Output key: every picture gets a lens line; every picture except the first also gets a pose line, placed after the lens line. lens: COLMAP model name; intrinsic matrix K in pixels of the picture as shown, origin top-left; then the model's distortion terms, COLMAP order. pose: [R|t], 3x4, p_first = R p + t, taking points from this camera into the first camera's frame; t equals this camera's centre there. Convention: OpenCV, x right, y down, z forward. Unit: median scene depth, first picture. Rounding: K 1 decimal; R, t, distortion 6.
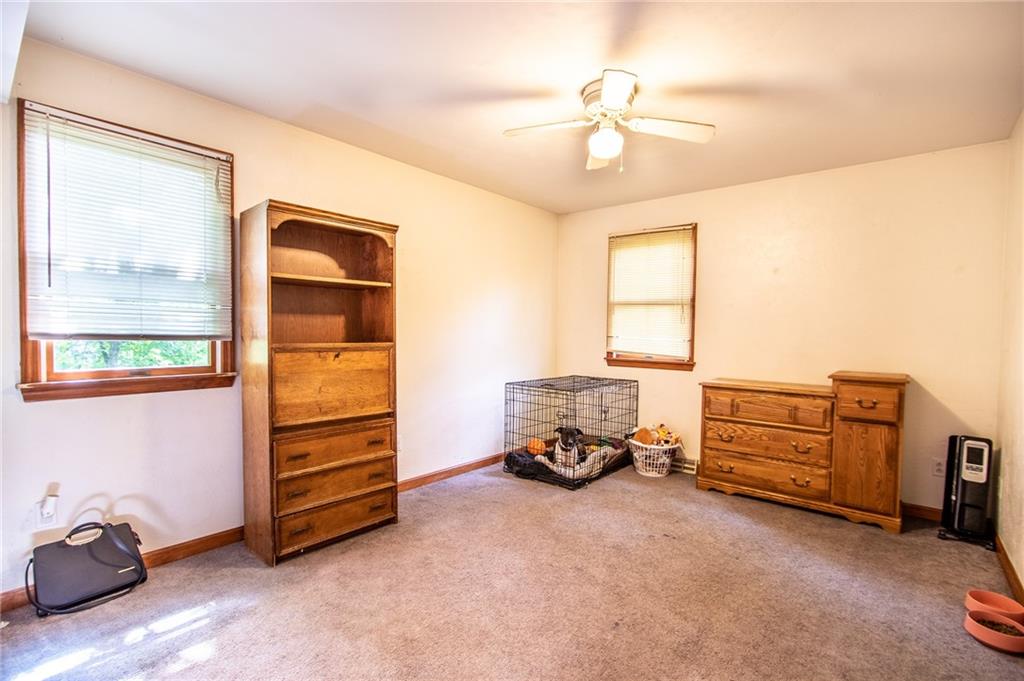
lens RADIAL K [[473.9, 0, 509.7], [0, 473.9, 344.5], [0, 0, 1]] dist [-0.017803, 0.000136]
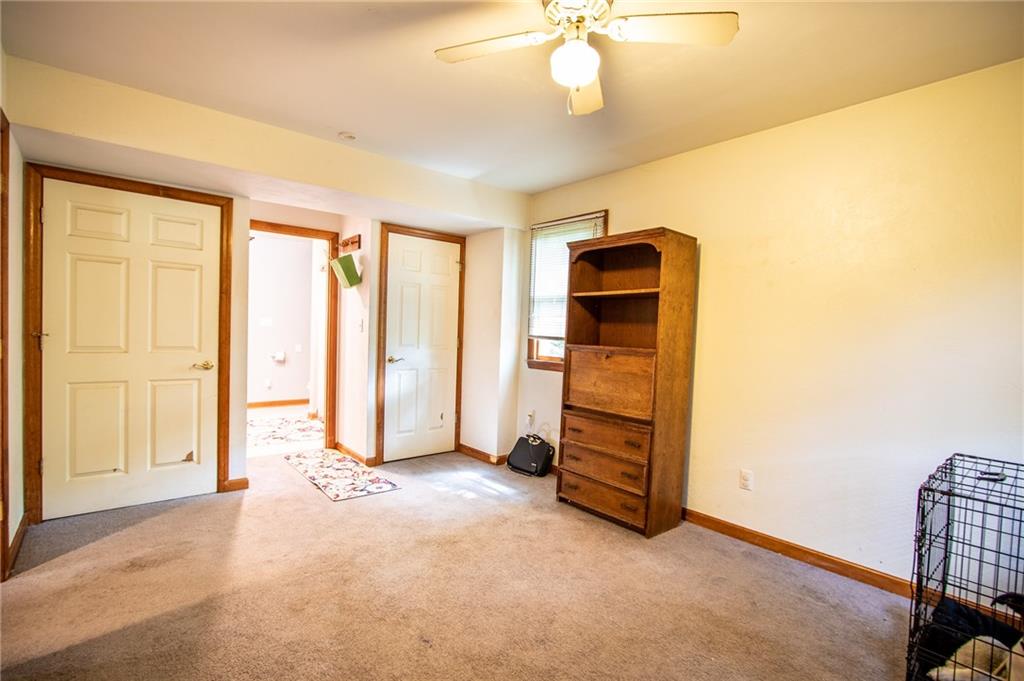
lens RADIAL K [[473.9, 0, 509.7], [0, 473.9, 343.2], [0, 0, 1]] dist [-0.017803, 0.000136]
pose [[-0.162593, 0.006524, -0.986672, 0.851158], [-0.065062, 0.997731, 0.017319, -0.015905], [0.984546, 0.067011, -0.161800, 0.975602]]
